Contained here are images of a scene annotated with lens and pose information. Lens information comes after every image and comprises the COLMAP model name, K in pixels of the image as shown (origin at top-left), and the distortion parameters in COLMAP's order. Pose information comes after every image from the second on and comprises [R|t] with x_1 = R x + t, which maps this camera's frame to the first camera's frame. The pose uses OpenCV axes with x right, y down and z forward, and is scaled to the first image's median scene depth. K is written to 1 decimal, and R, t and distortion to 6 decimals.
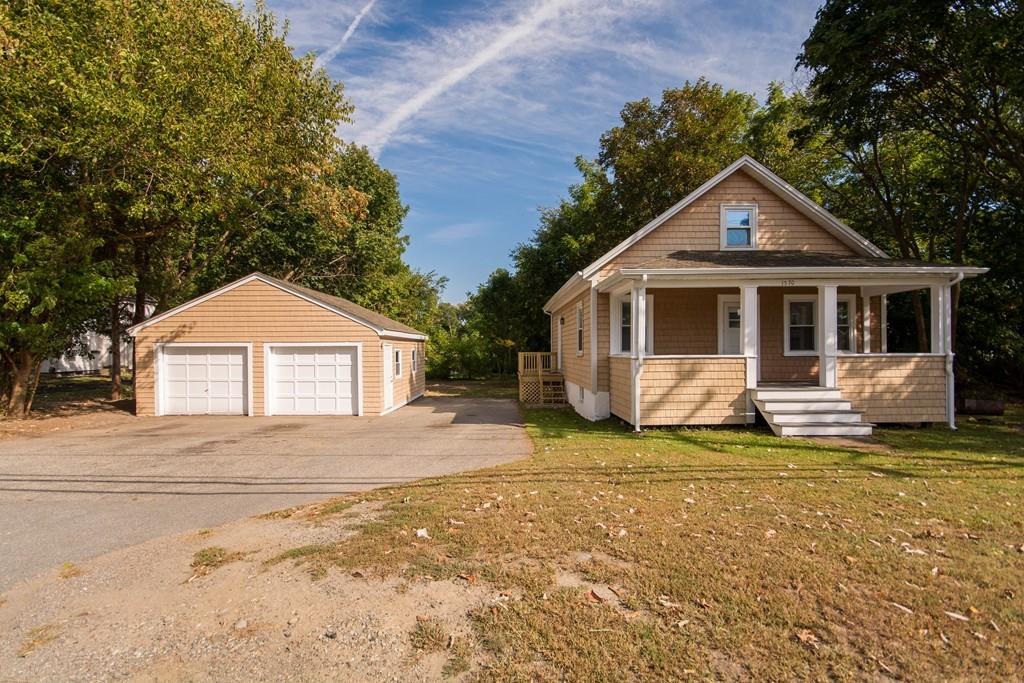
lens RADIAL K [[489.4, 0, 497.1], [0, 489.4, 349.0], [0, 0, 1]] dist [0.003020, 0.000464]
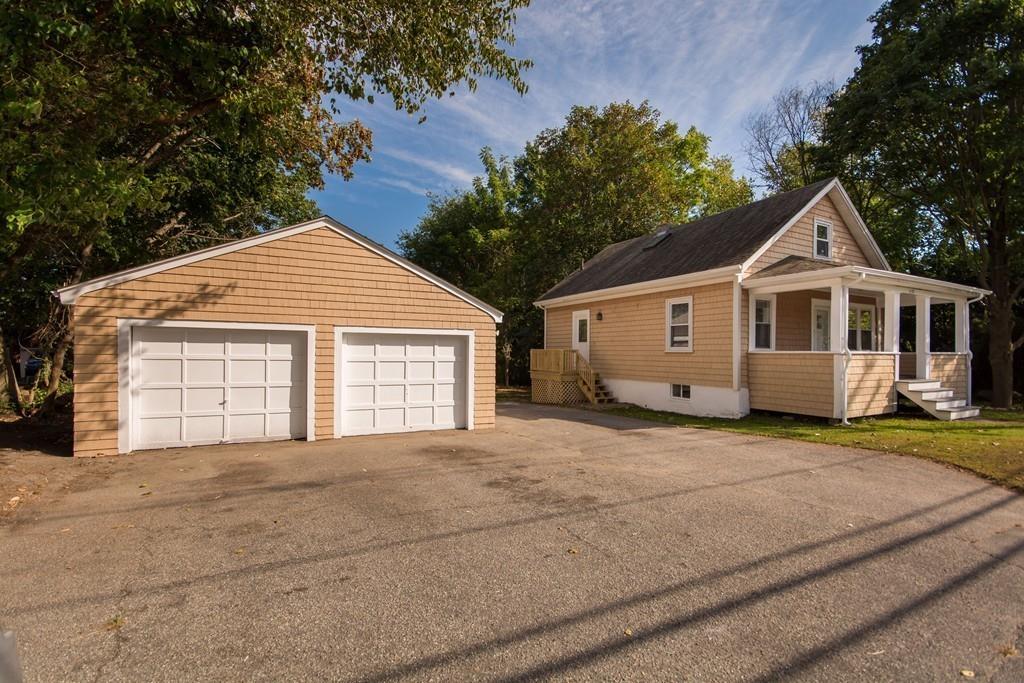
lens RADIAL K [[489.4, 0, 497.1], [0, 489.4, 349.0], [0, 0, 1]] dist [0.003020, 0.000464]
pose [[0.870117, 0.016347, 0.492574, -0.611791], [-0.014214, 0.999866, -0.008074, 0.019781], [-0.492640, 0.000023, 0.870233, 0.327168]]
